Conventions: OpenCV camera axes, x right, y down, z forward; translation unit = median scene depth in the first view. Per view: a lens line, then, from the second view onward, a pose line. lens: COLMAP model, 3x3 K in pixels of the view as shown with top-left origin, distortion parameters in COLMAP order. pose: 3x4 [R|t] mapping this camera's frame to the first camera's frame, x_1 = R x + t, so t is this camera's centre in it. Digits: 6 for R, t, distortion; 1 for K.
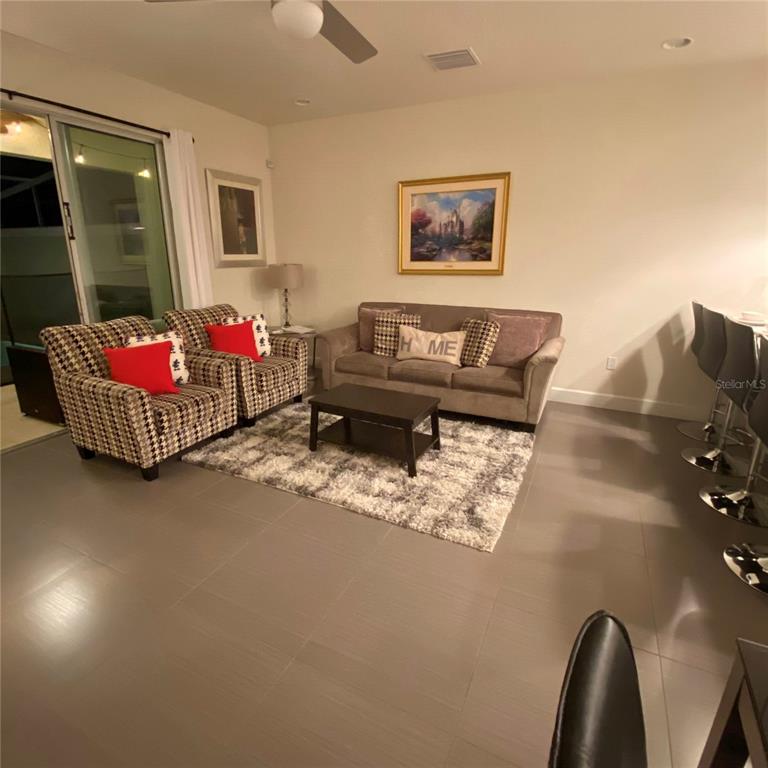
lens RADIAL K [[431.0, 0, 378.7], [0, 431.0, 380.1], [0, 0, 1]] dist [0.028335, -0.028737]
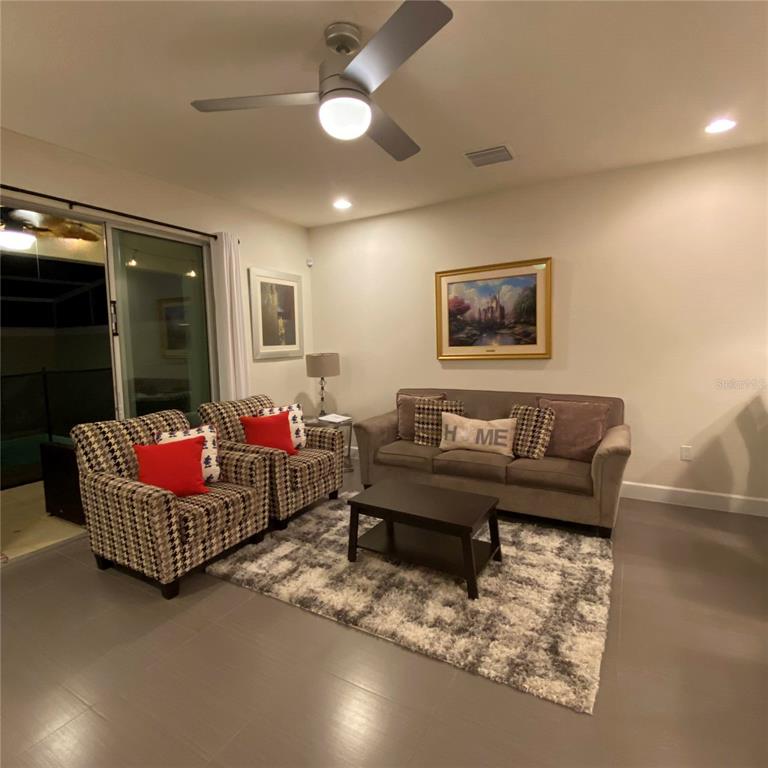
lens RADIAL K [[431.0, 0, 377.5], [0, 431.0, 374.7], [0, 0, 1]] dist [0.028335, -0.028737]
pose [[0.997337, -0.022745, -0.069290, -0.029951], [0.008067, 0.978698, -0.205148, -0.021249], [0.072480, 0.204042, 0.976275, 0.069639]]
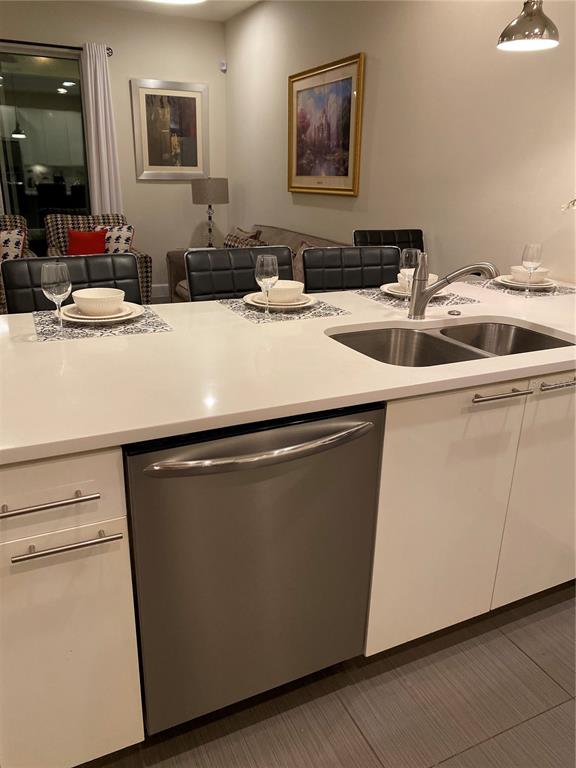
lens RADIAL K [[588.5, 0, 289.1], [0, 588.5, 381.8], [0, 0, 1]] dist [0.031518, -0.040687]
pose [[0.779620, 0.222278, -0.585478, 1.037077], [-0.193379, 0.974650, 0.112525, -0.030821], [0.595648, 0.025492, 0.802841, 0.158985]]
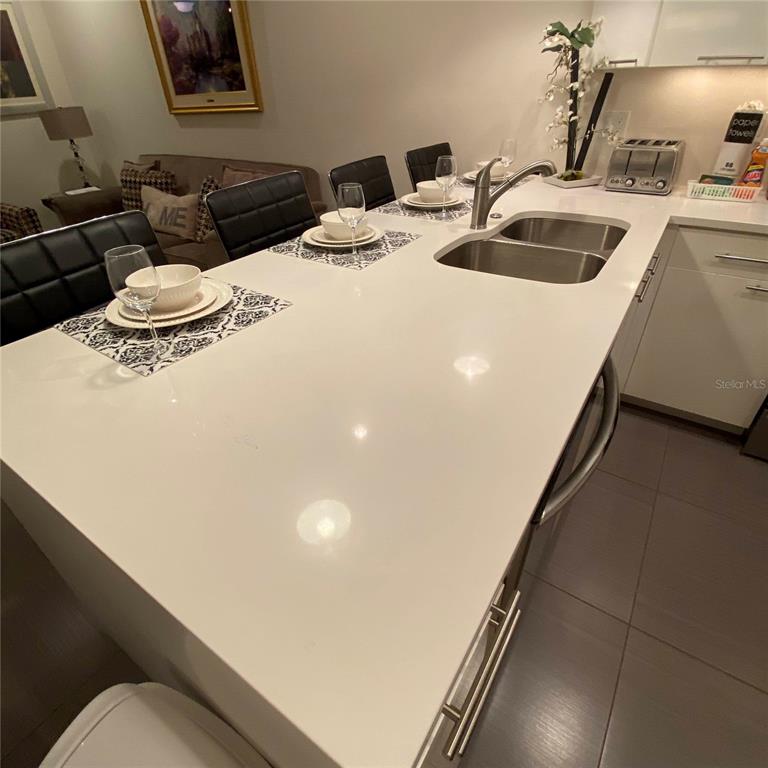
lens RADIAL K [[431.0, 0, 384.2], [0, 431.0, 377.1], [0, 0, 1]] dist [0.028335, -0.028737]
pose [[0.989491, 0.047277, -0.136646, 0.751056], [-0.004100, 0.953829, 0.300321, -0.037661], [0.144536, -0.296605, 0.943999, 0.223882]]
